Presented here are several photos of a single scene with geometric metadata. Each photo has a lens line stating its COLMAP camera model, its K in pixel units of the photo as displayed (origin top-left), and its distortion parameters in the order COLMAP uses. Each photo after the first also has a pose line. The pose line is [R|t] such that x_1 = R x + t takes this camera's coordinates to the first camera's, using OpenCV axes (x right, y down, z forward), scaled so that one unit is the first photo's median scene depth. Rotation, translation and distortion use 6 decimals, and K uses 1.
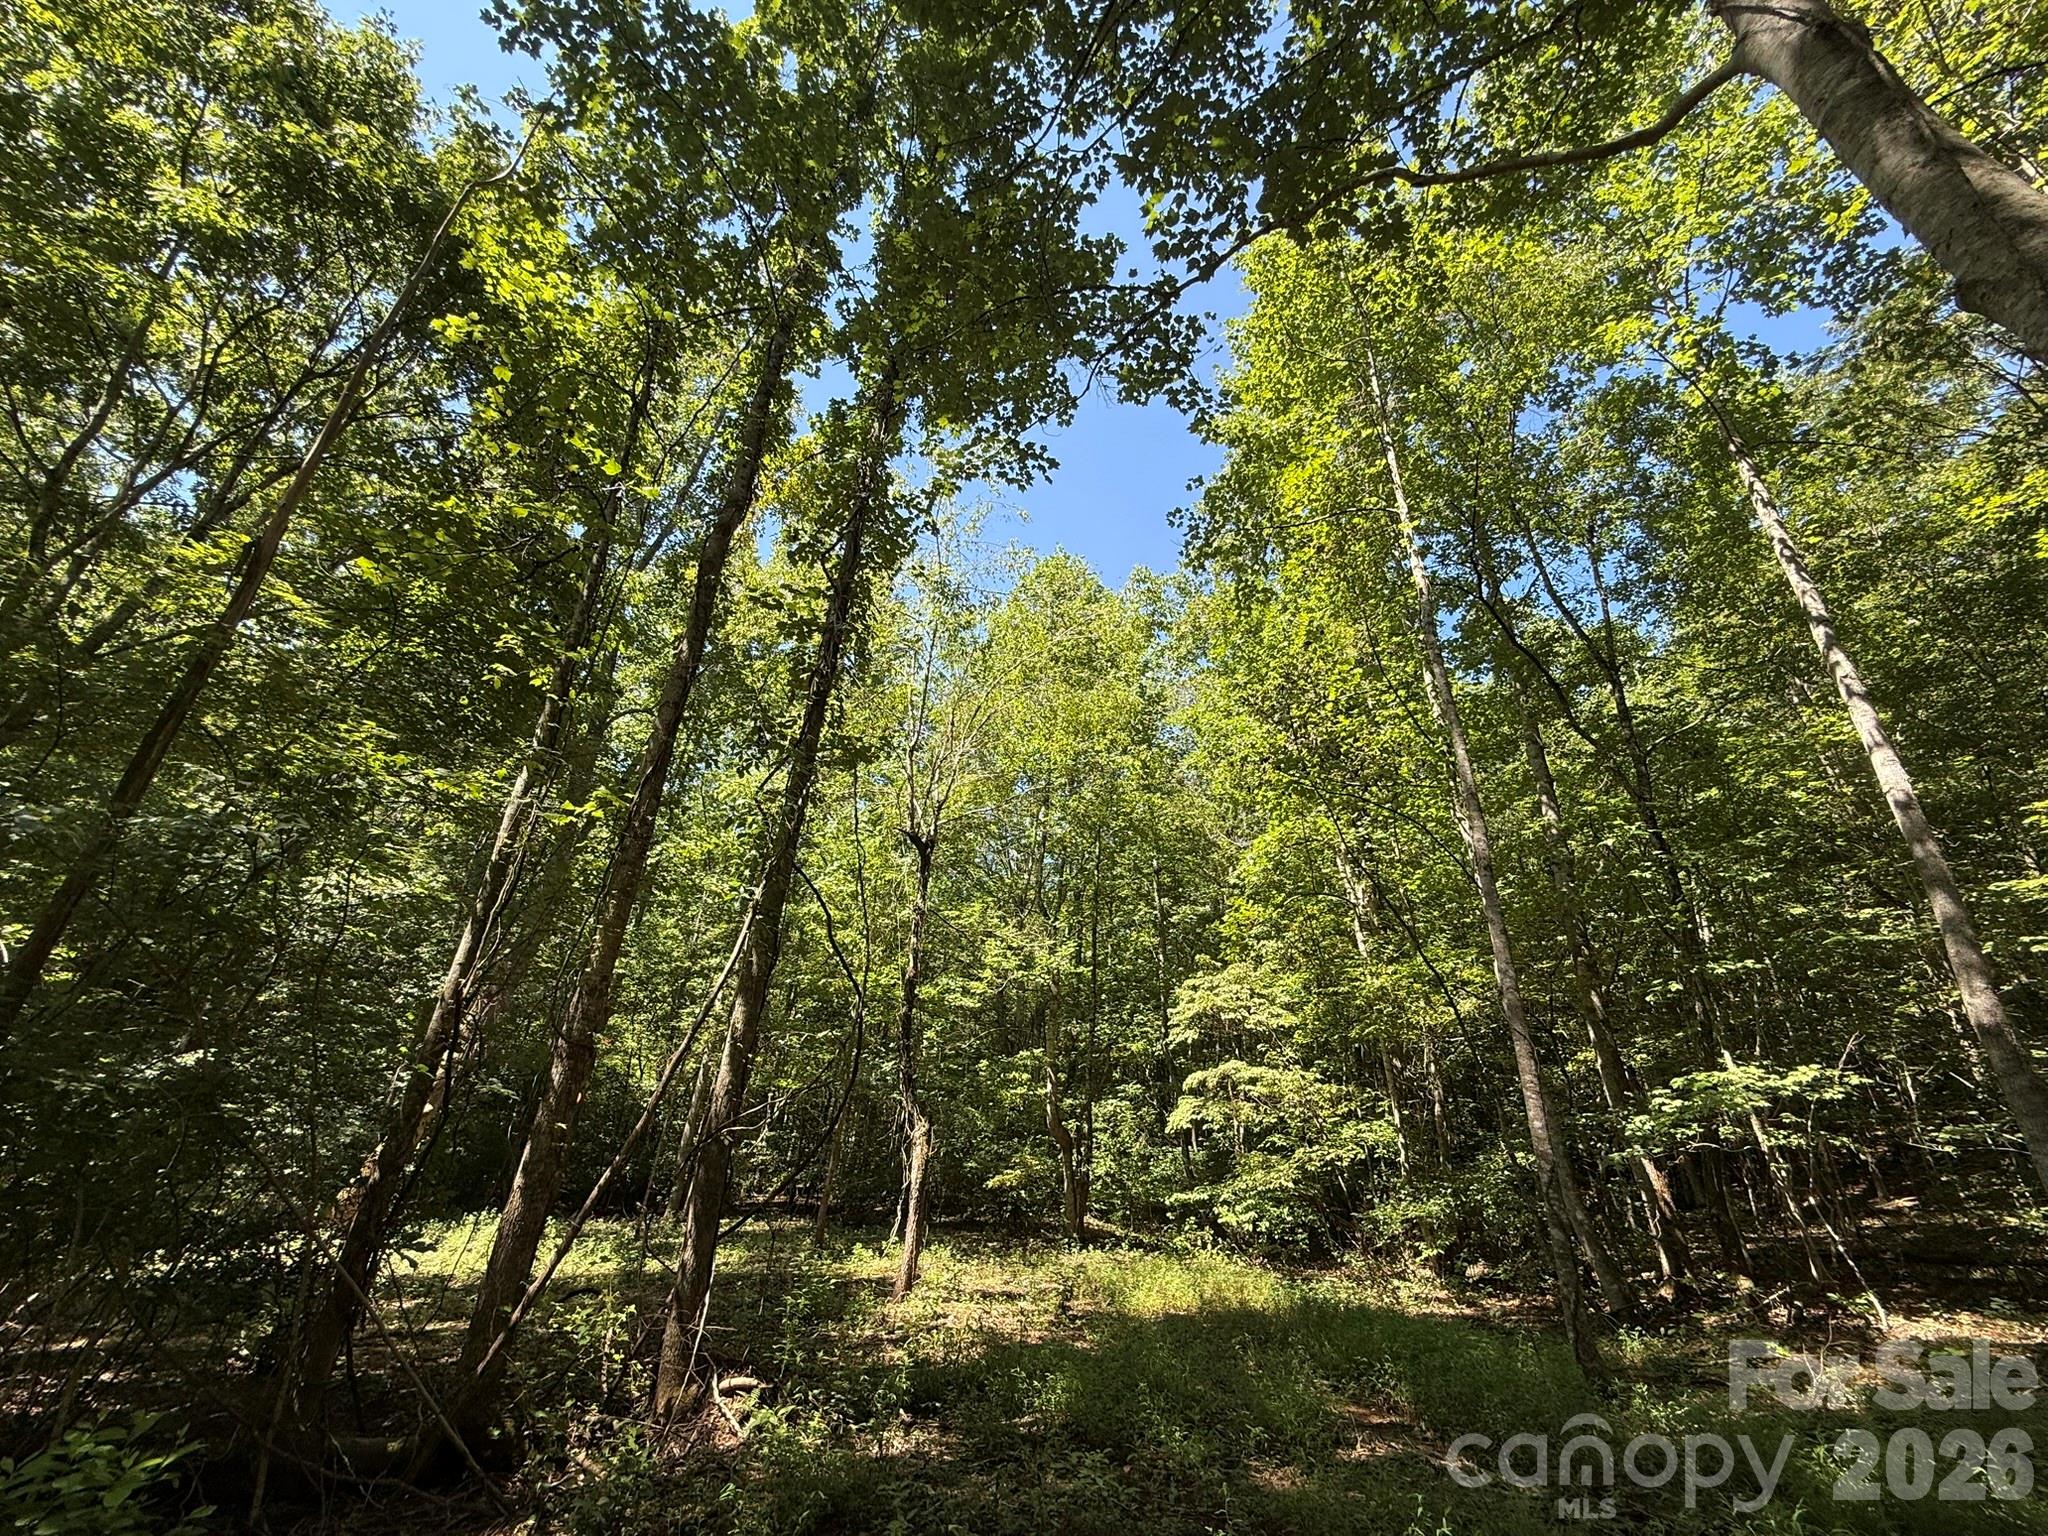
lens RADIAL K [[823.2, 0, 1018.1], [0, 823.2, 758.3], [0, 0, 1]] dist [-0.000632, 0.000269]
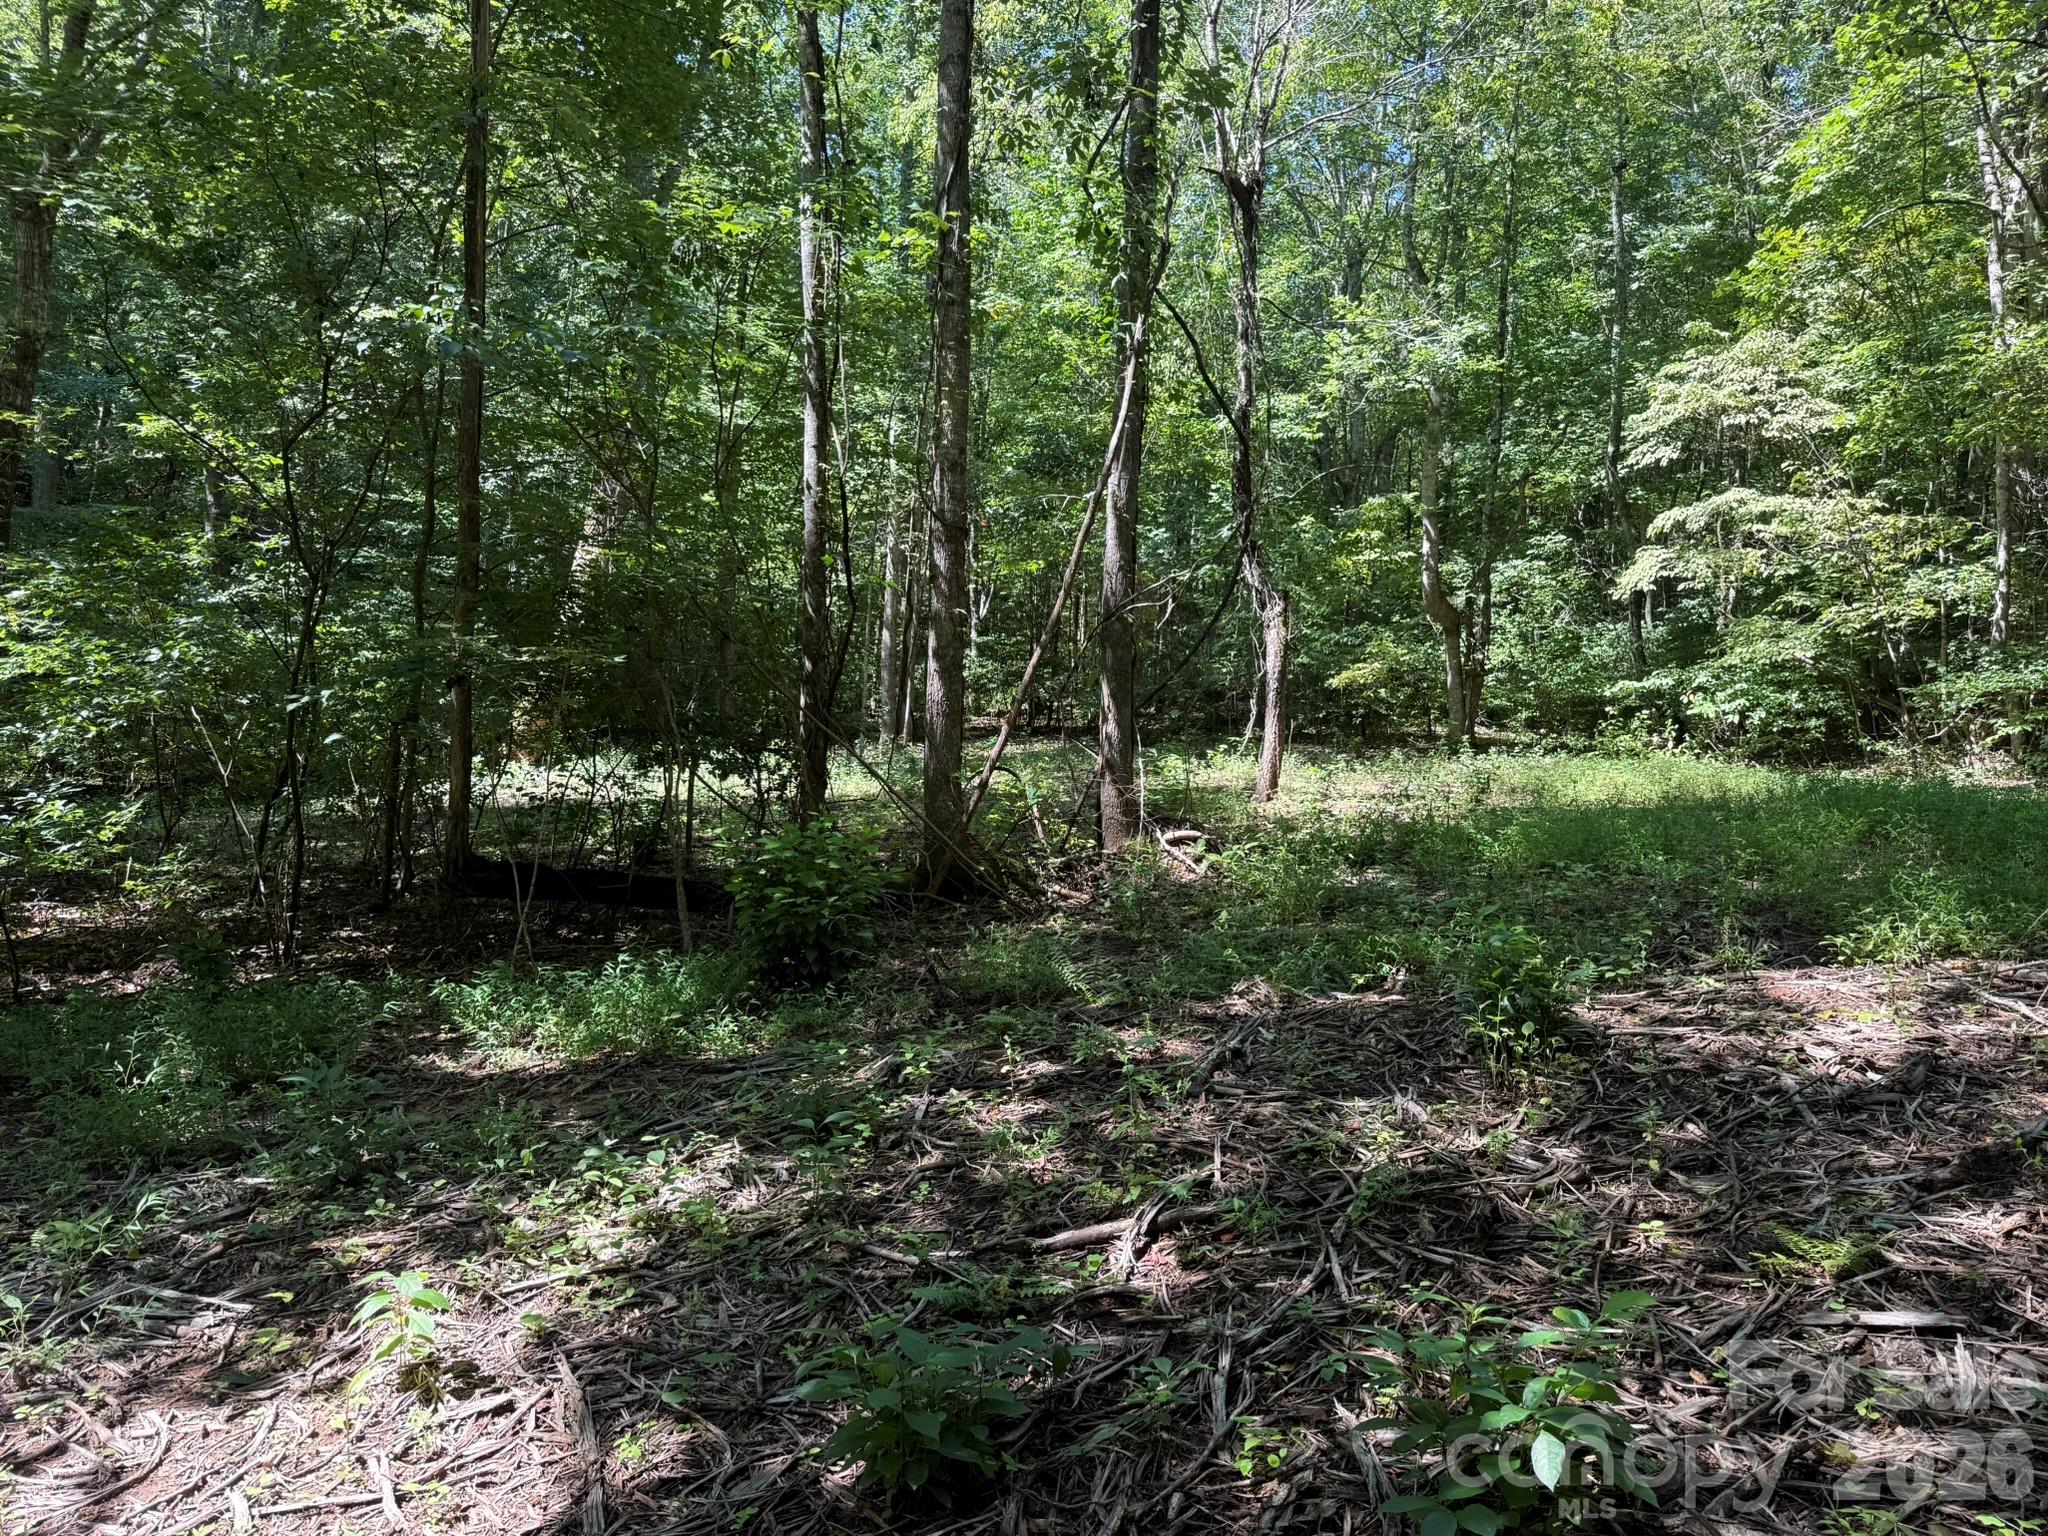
lens RADIAL K [[1428.9, 0, 1015.8], [0, 1428.9, 776.7], [0, 0, 1]] dist [0.005556, -0.023470]
pose [[0.975976, -0.025944, -0.216330, -0.048055], [0.131363, 0.862196, 0.489247, -0.052988], [0.173826, -0.505911, 0.844890, -0.139421]]
